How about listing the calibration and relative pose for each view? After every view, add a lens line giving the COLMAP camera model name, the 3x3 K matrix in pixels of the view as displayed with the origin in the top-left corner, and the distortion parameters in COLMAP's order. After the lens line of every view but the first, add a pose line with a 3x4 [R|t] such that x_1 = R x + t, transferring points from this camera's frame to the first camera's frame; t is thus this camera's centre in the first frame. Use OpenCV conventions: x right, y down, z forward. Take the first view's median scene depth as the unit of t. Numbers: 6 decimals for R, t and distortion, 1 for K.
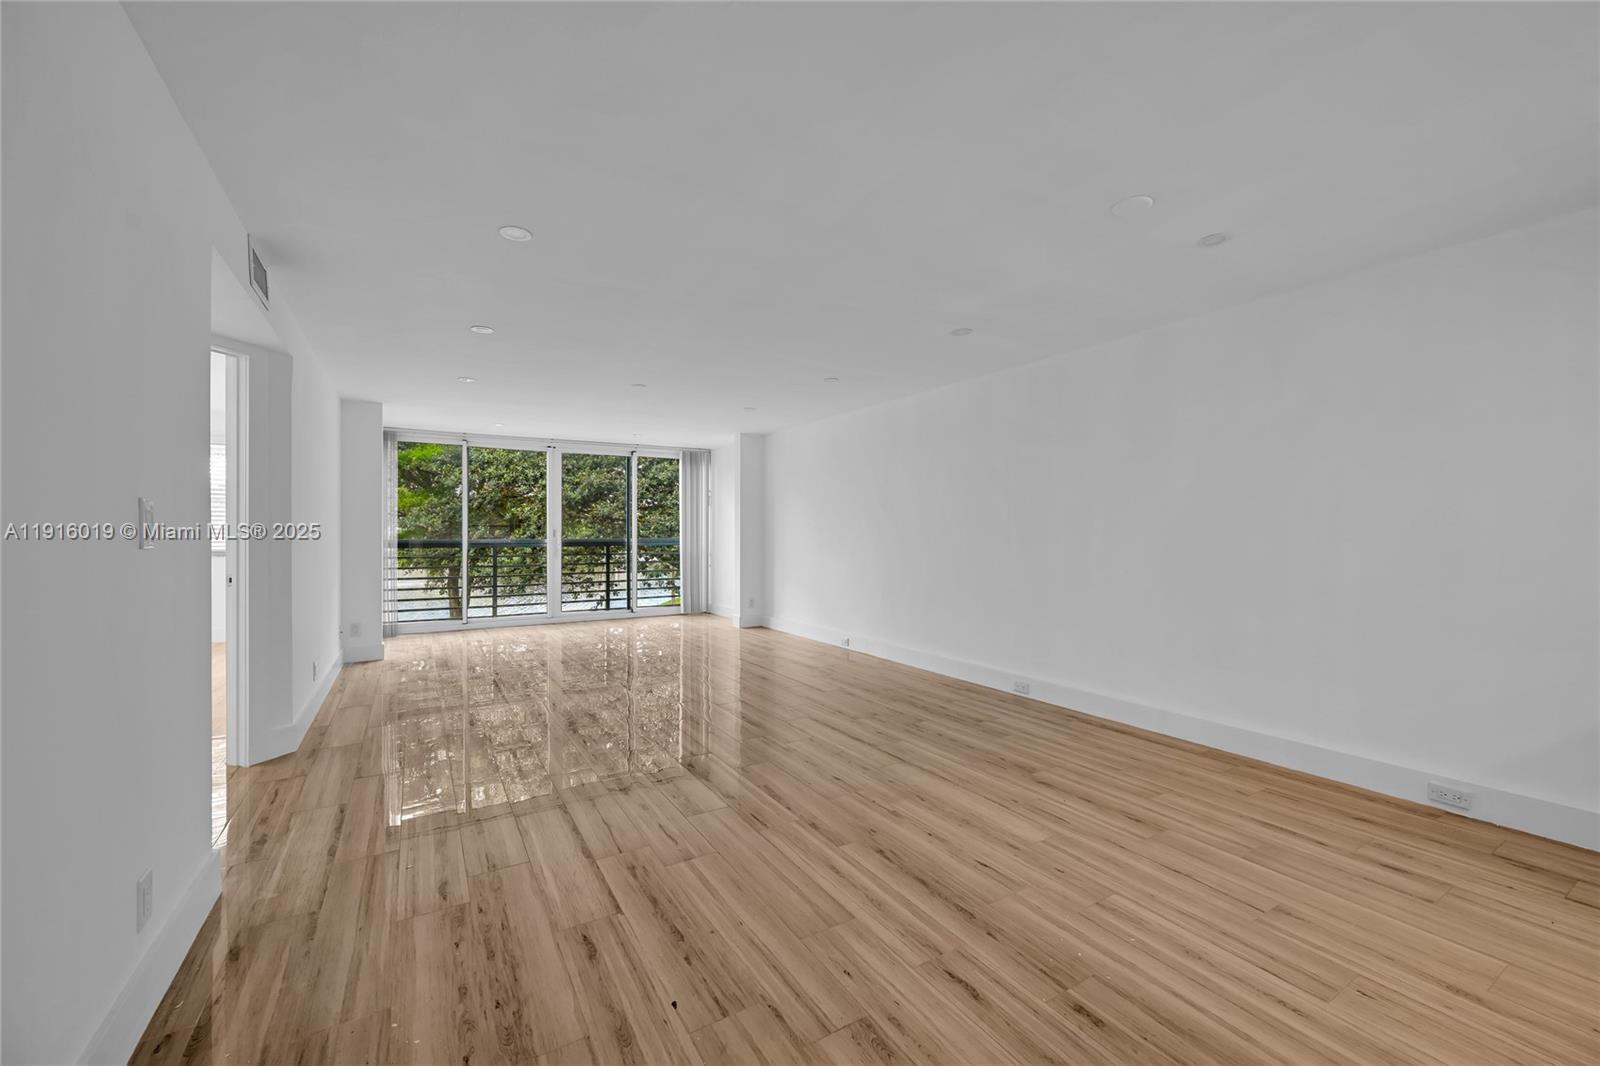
lens RADIAL K [[632.4, 0, 796.6], [0, 632.4, 531.8], [0, 0, 1]] dist [-0.001711, -0.000221]
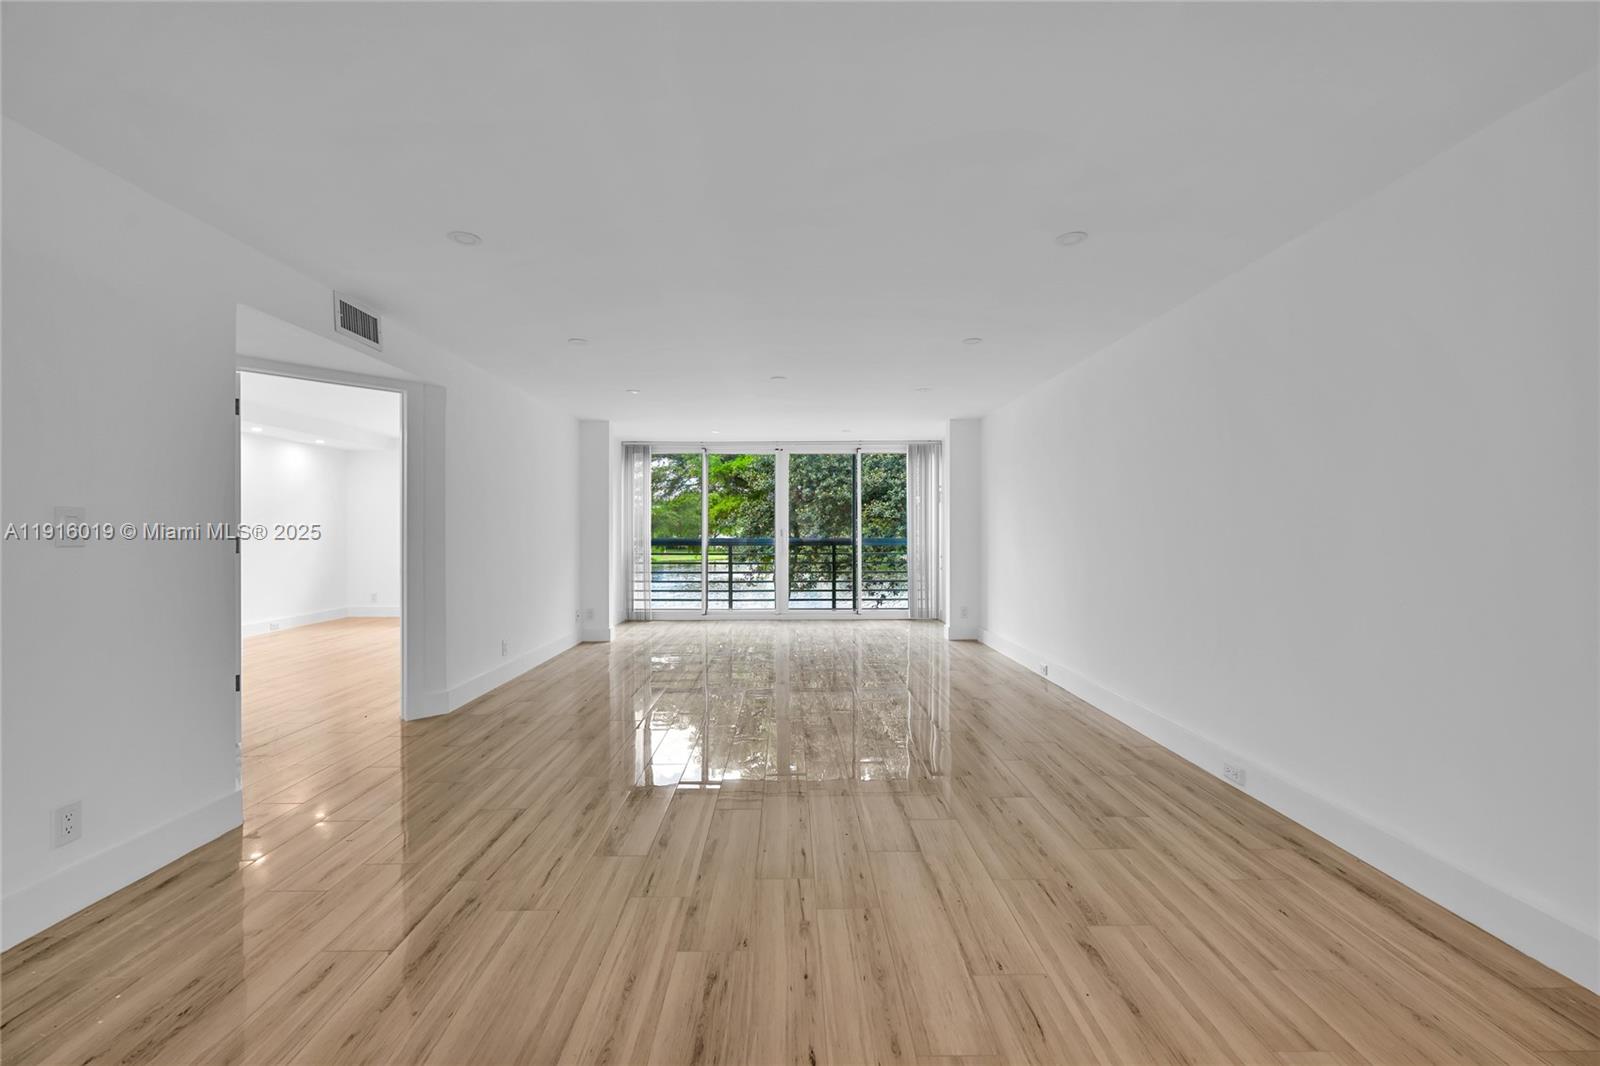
lens RADIAL K [[632.4, 0, 795.2], [0, 632.4, 531.2], [0, 0, 1]] dist [-0.001711, -0.000221]
pose [[0.862001, -0.001119, -0.506905, 0.211261], [0.001404, 0.999999, 0.000180, -0.000532], [0.506904, -0.000867, 0.862002, 0.157549]]
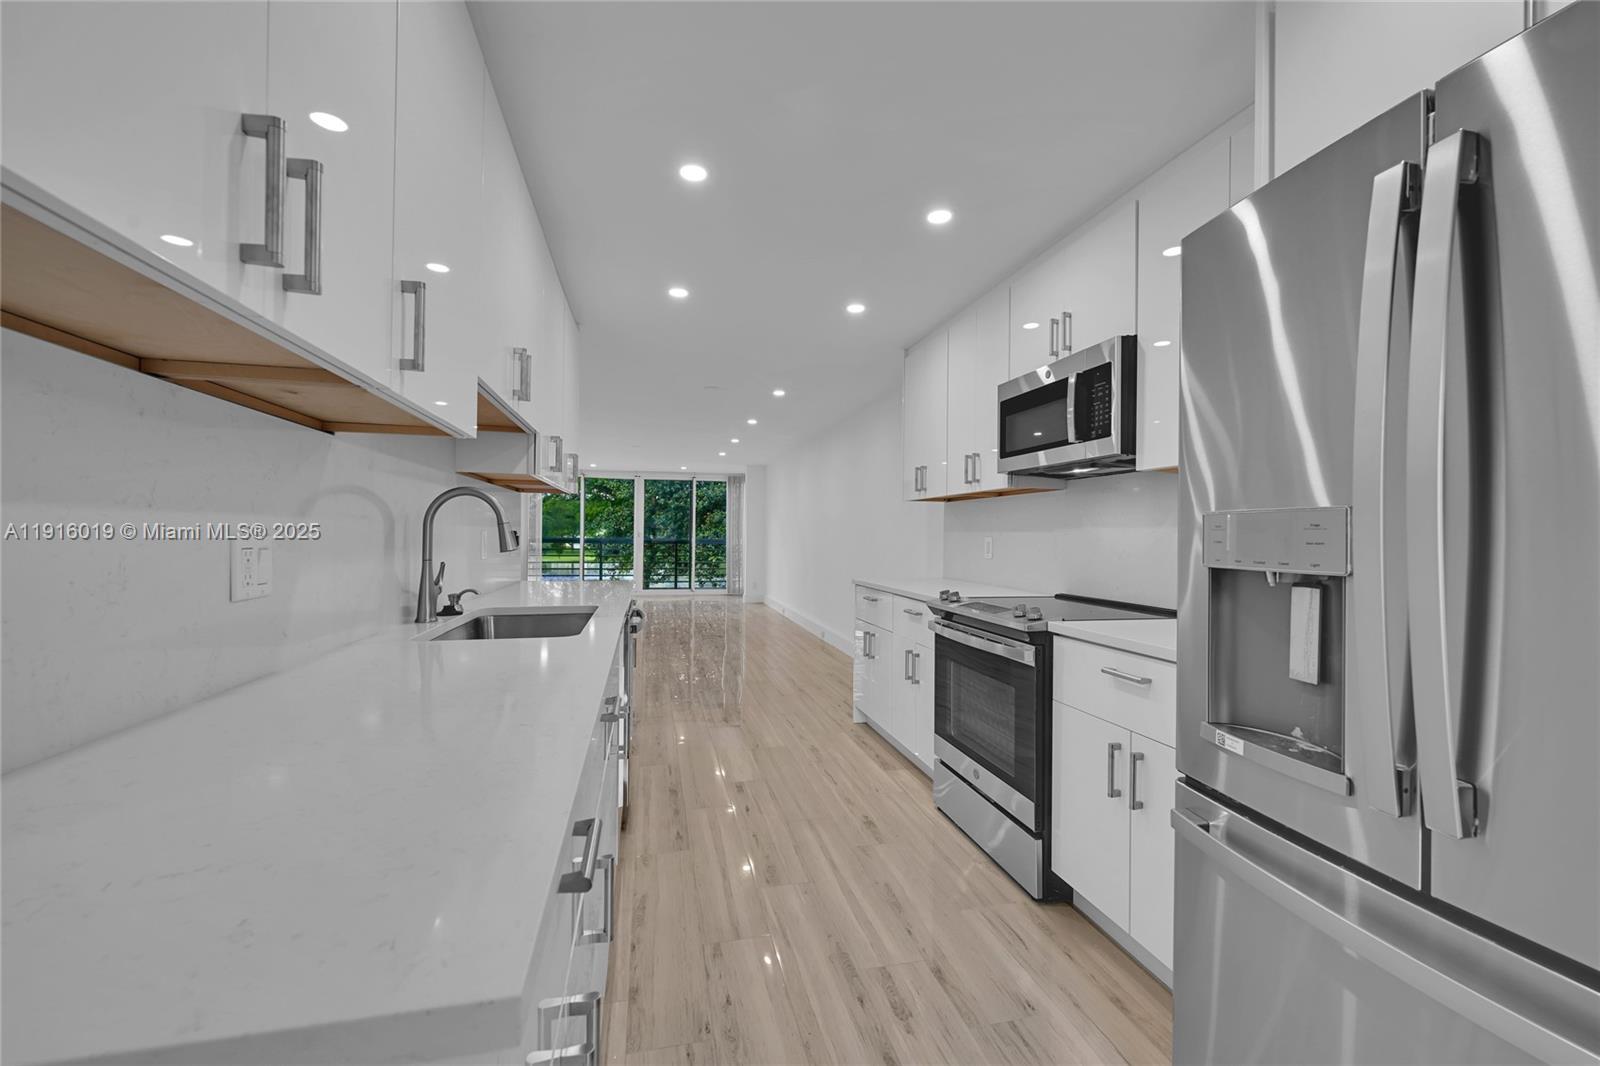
lens RADIAL K [[632.4, 0, 795.4], [0, 632.4, 536.7], [0, 0, 1]] dist [-0.001711, -0.000221]
pose [[0.950165, 0.011876, -0.311520, 0.557699], [-0.011484, 0.999929, 0.003094, -0.001983], [0.311535, 0.000638, 0.950234, -0.378936]]
